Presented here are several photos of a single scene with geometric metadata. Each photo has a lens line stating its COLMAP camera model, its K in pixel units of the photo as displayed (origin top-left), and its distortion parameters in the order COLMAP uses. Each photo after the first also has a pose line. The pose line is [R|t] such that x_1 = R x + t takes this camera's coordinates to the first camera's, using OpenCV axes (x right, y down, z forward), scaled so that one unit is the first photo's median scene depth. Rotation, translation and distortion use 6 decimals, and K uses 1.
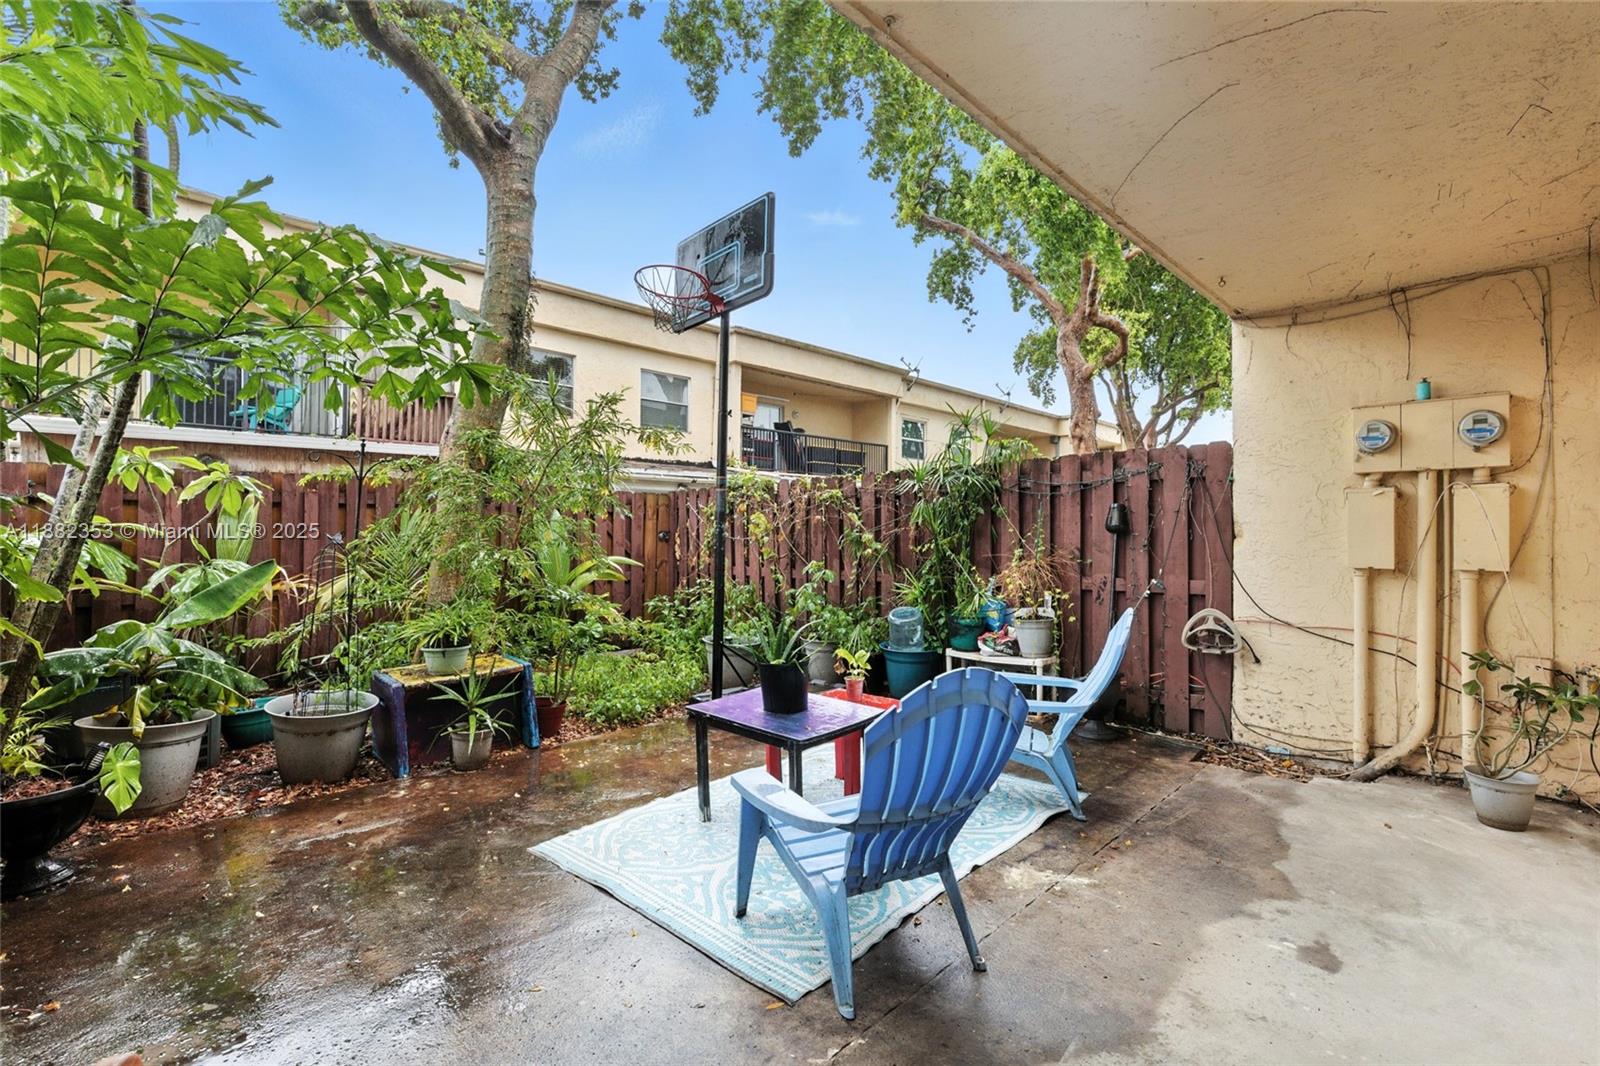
lens RADIAL K [[739.8, 0, 805.1], [0, 739.8, 532.2], [0, 0, 1]] dist [-0.000322, 0.000184]
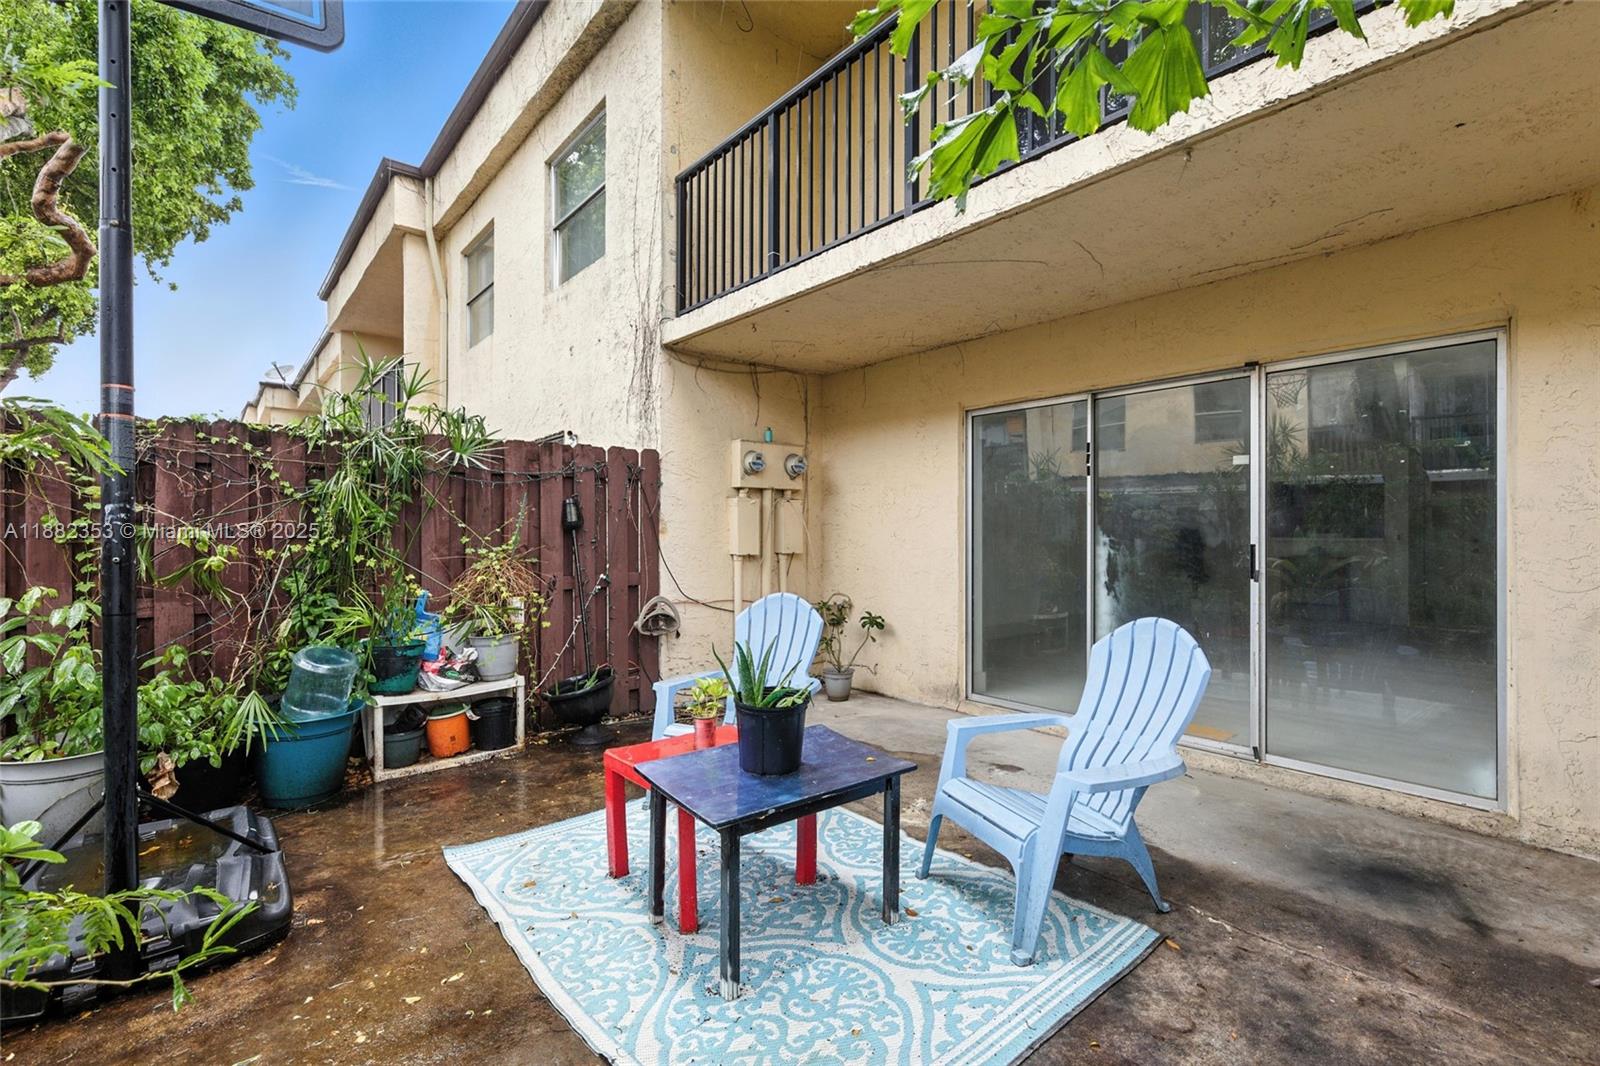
lens RADIAL K [[739.8, 0, 794.4], [0, 739.8, 535.5], [0, 0, 1]] dist [-0.000322, 0.000184]
pose [[0.087537, -0.003005, 0.996157, -0.578654], [-0.001743, 0.999993, 0.003170, 0.006666], [-0.996160, -0.002014, 0.087531, 0.704348]]
